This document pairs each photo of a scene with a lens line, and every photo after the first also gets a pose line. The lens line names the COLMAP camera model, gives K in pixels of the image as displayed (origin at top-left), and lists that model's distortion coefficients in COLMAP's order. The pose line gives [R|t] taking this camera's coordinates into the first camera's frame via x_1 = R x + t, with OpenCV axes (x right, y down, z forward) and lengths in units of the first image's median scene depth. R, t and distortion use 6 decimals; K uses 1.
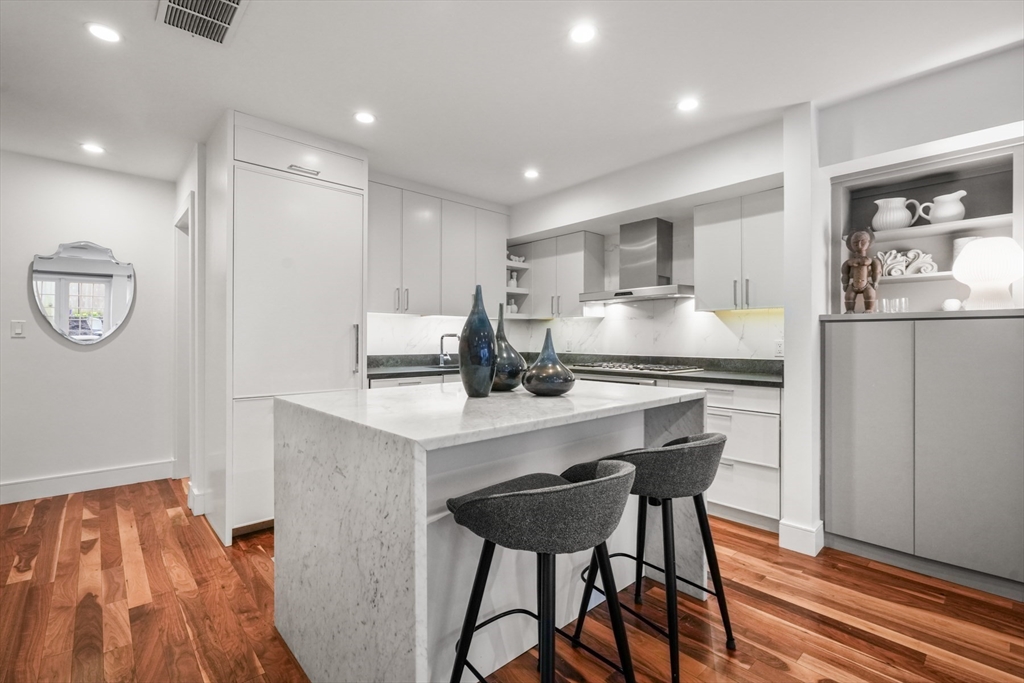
lens RADIAL K [[458.1, 0, 511.0], [0, 458.1, 339.5], [0, 0, 1]] dist [0.000855, -0.000482]
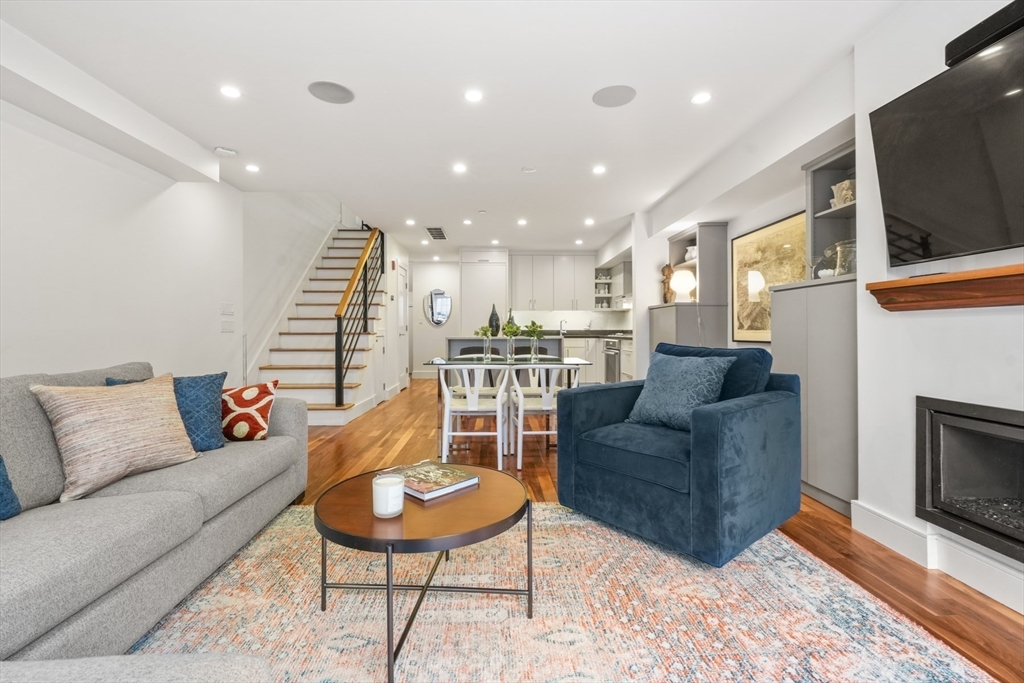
lens RADIAL K [[440.5, 0, 512.5], [0, 440.5, 331.8], [0, 0, 1]] dist [0.000064, -0.000282]
pose [[0.763618, -0.004007, -0.645656, 1.369813], [0.004632, 0.999989, -0.000728, 0.057983], [0.645652, -0.002434, 0.763628, -0.899330]]
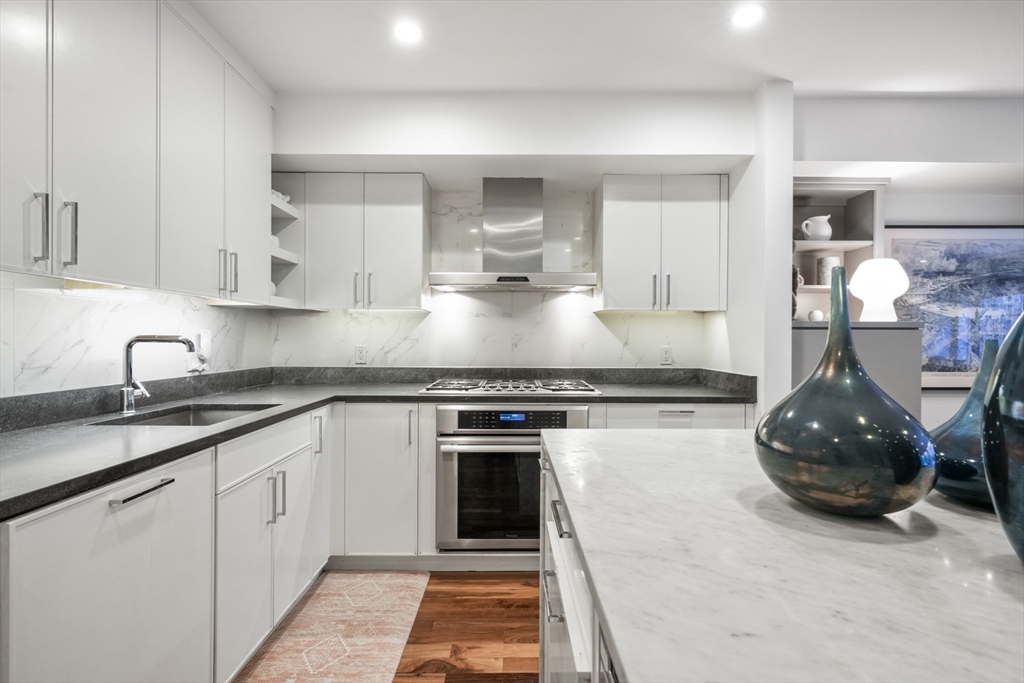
lens RADIAL K [[475.4, 0, 512.0], [0, 475.4, 341.5], [0, 0, 1]] dist [0.001489, -0.000161]
pose [[0.670031, -0.005360, 0.742314, -0.350400], [-0.002105, 0.999956, 0.009121, -0.017832], [-0.742330, -0.007674, 0.669990, 0.669952]]
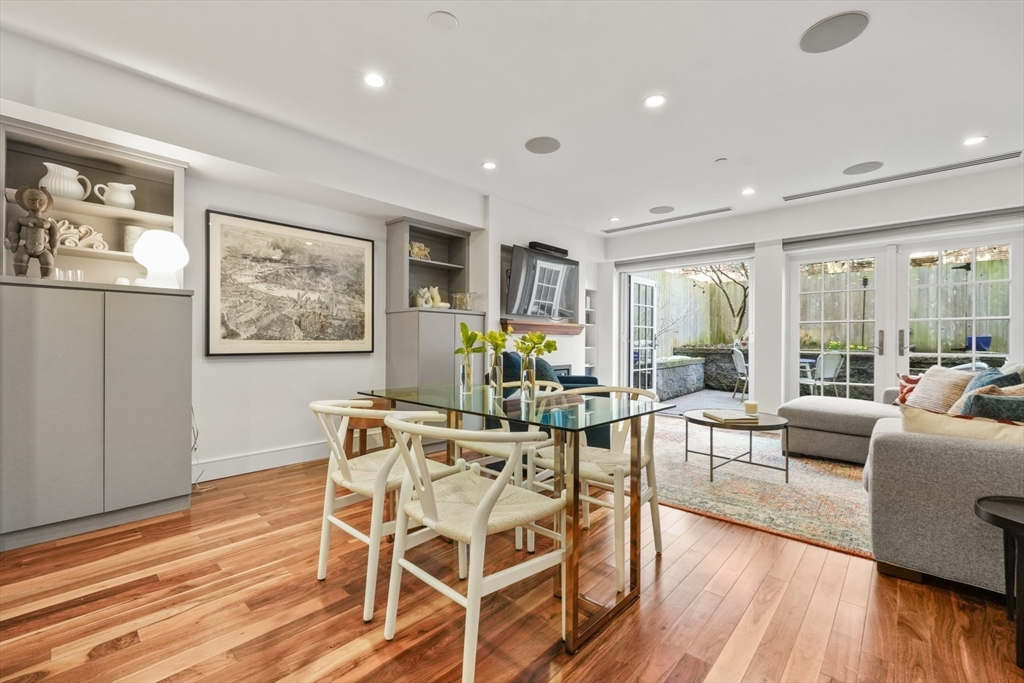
lens RADIAL K [[427.1, 0, 512.0], [0, 427.1, 341.5], [0, 0, 1]] dist [-0.000469, -0.000172]
pose [[-0.083778, -0.006038, 0.996466, -0.145550], [-0.006942, 0.999961, 0.005475, 0.049048], [-0.996460, -0.006459, -0.083817, 0.113120]]
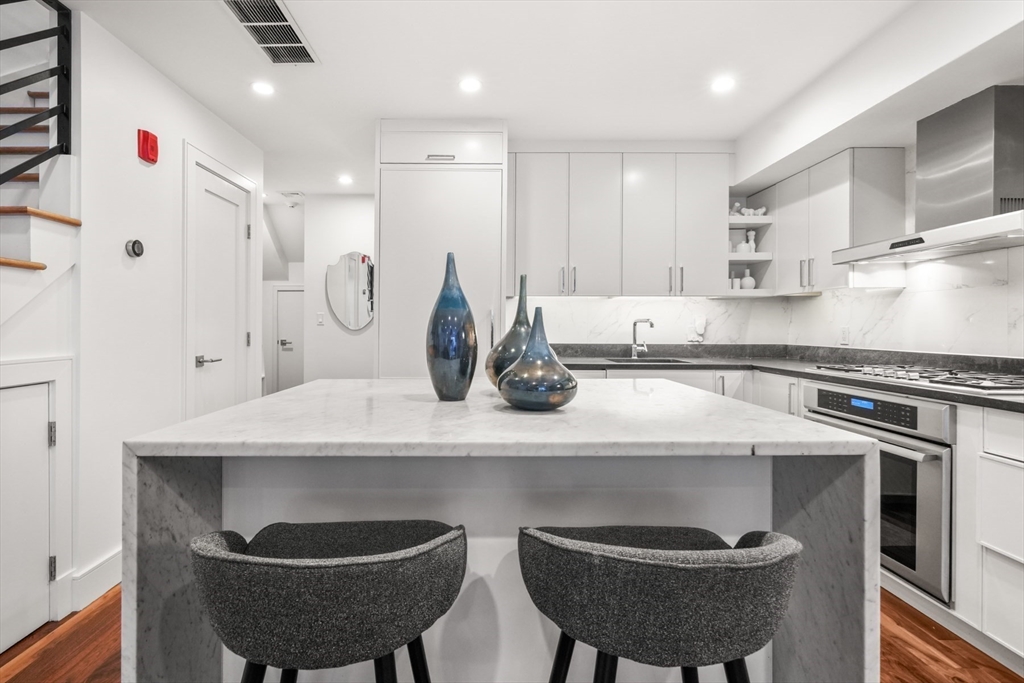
lens RADIAL K [[473.7, 0, 481.7], [0, 473.7, 328.5], [0, 0, 1]] dist [-0.004353, -0.001016]
pose [[0.738440, 0.002427, -0.674315, 0.316416], [-0.000623, 0.999996, 0.002918, 0.002933], [0.674319, -0.001734, 0.738438, 0.290147]]
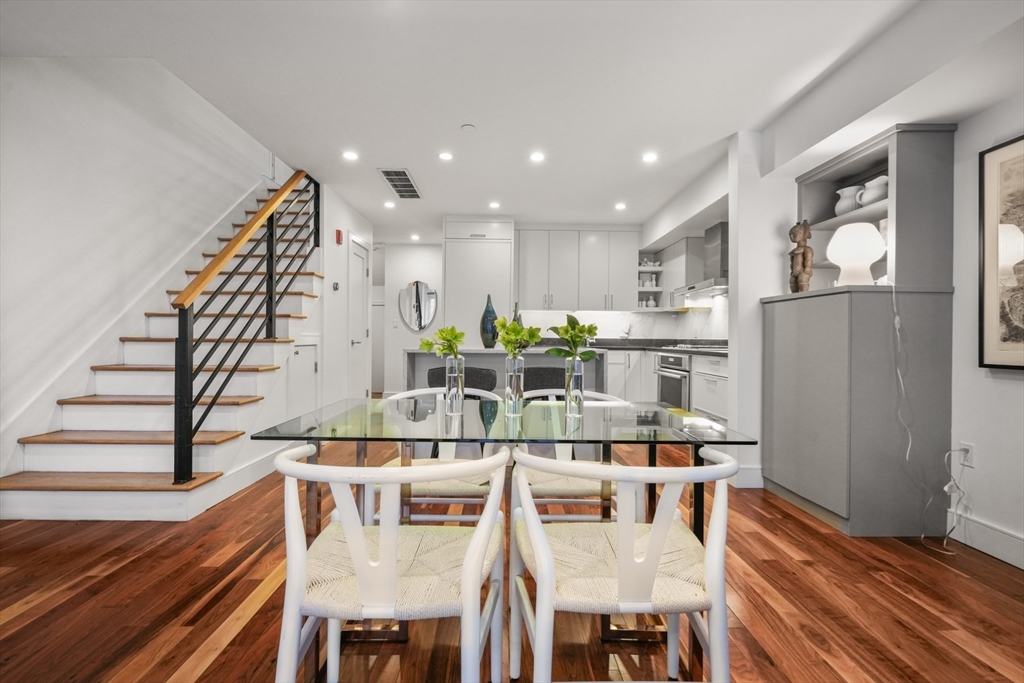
lens RADIAL K [[458.1, 0, 511.0], [0, 458.1, 339.5], [0, 0, 1]] dist [0.000855, -0.000482]
pose [[0.754096, 0.004306, -0.656750, 0.875434], [-0.006360, 0.999979, -0.000747, 0.055223], [0.656734, 0.004740, 0.754108, -0.321761]]
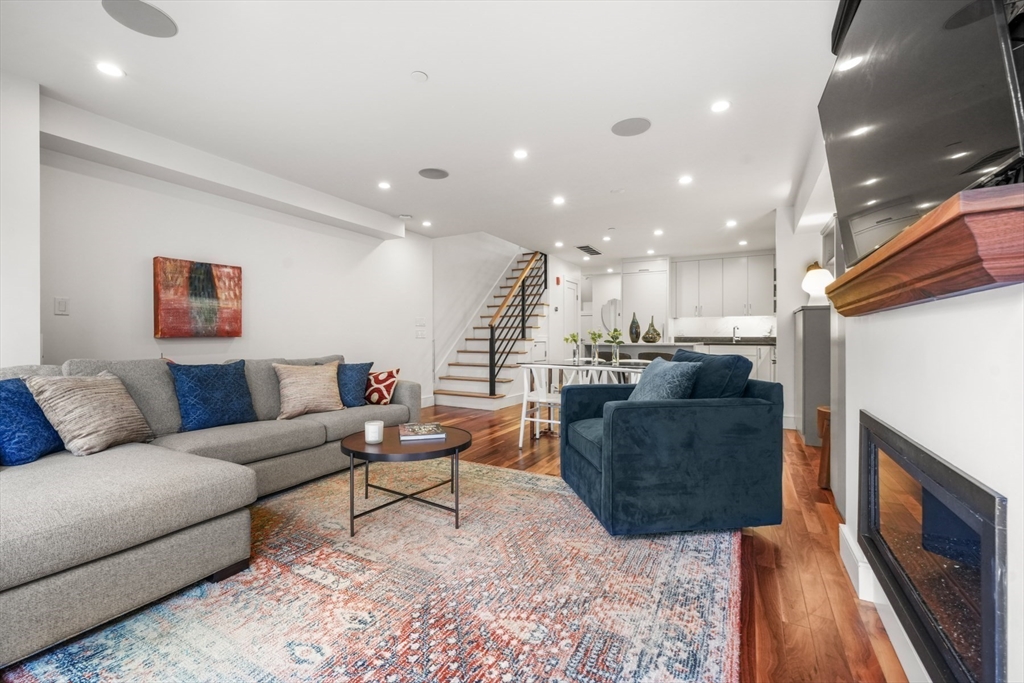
lens RADIAL K [[427.1, 0, 512.0], [0, 427.1, 341.5], [0, 0, 1]] dist [-0.000469, -0.000172]
pose [[0.327406, 0.004310, -0.944874, 1.784092], [0.000840, 0.999988, 0.004852, 0.060703], [0.944883, -0.002383, 0.327398, -0.649681]]
